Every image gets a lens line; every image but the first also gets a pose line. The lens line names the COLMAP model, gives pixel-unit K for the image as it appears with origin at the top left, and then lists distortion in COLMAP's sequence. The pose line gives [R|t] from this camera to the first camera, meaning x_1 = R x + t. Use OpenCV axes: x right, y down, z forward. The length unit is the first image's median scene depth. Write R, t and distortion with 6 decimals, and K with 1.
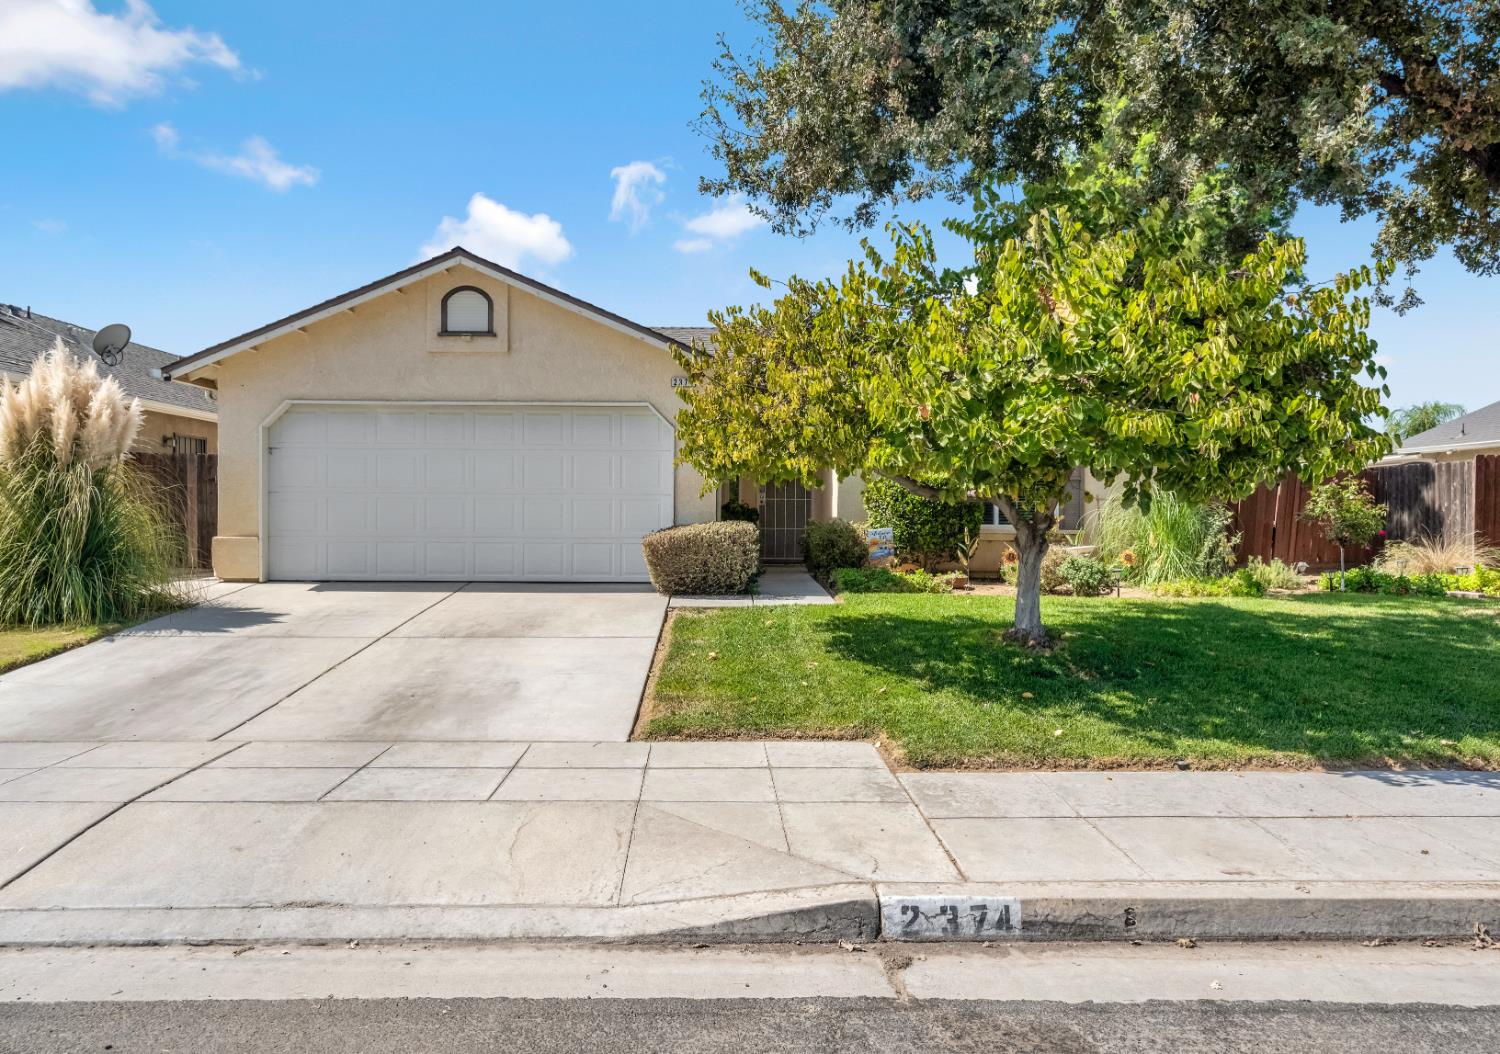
lens RADIAL K [[991.0, 0, 746.3], [0, 991.0, 529.2], [0, 0, 1]] dist [-0.002543, 0.003711]
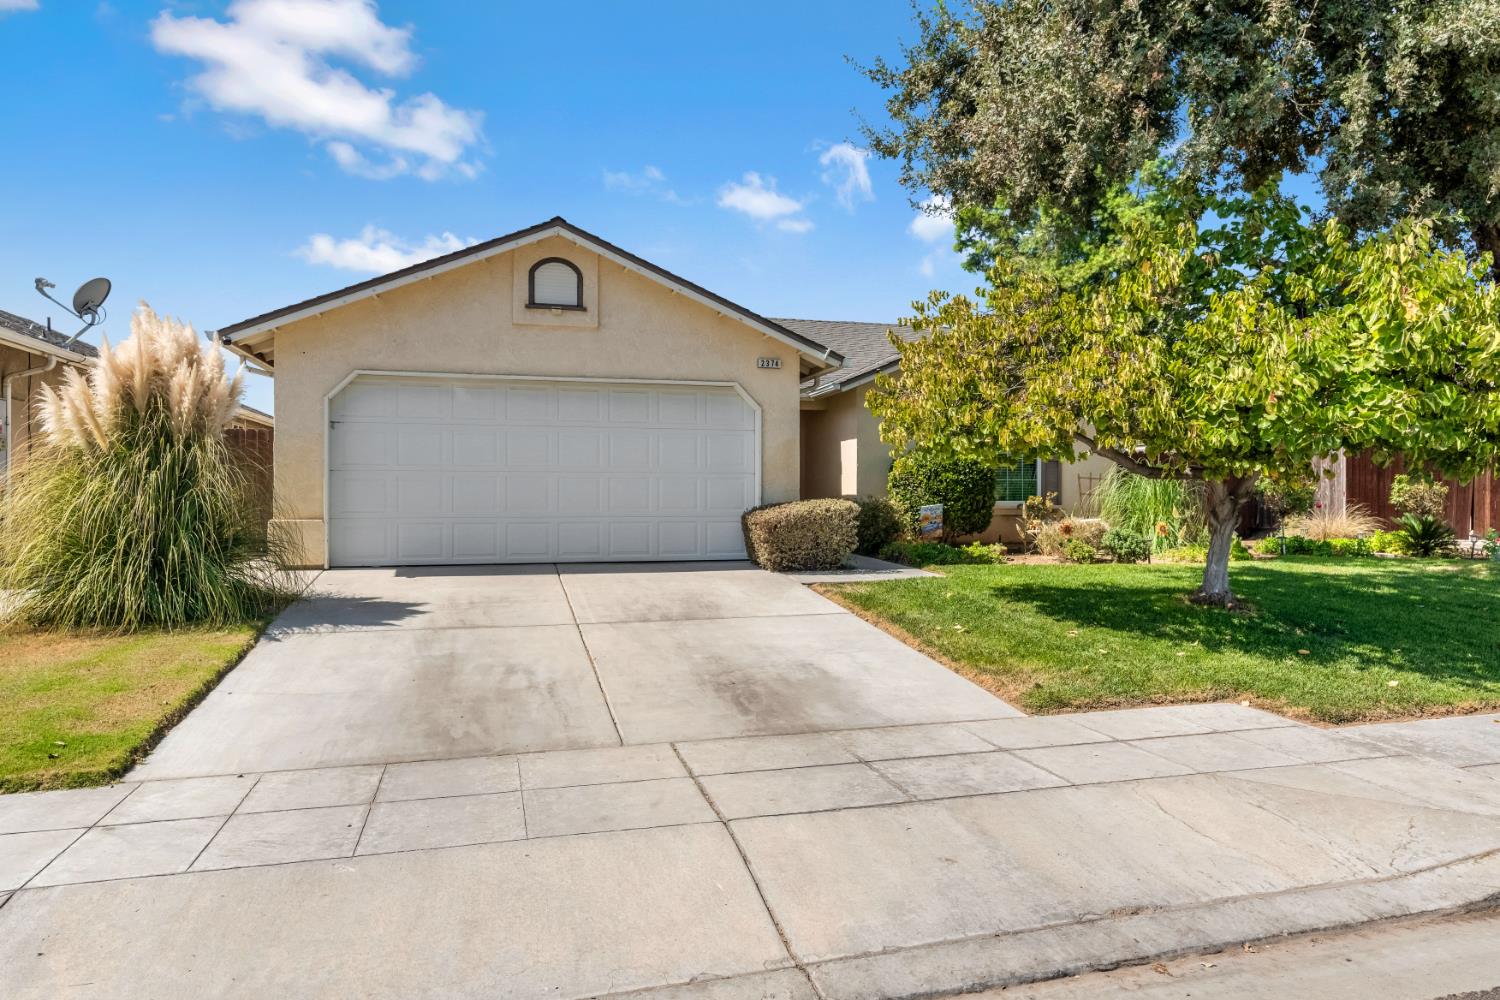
lens RADIAL K [[930.7, 0, 751.9], [0, 930.7, 493.5], [0, 0, 1]] dist [-0.007814, 0.005599]
pose [[0.969584, -0.004799, 0.244713, -0.408415], [0.008287, 0.999878, -0.013228, -0.001931], [-0.244619, 0.014854, 0.969505, 0.096174]]
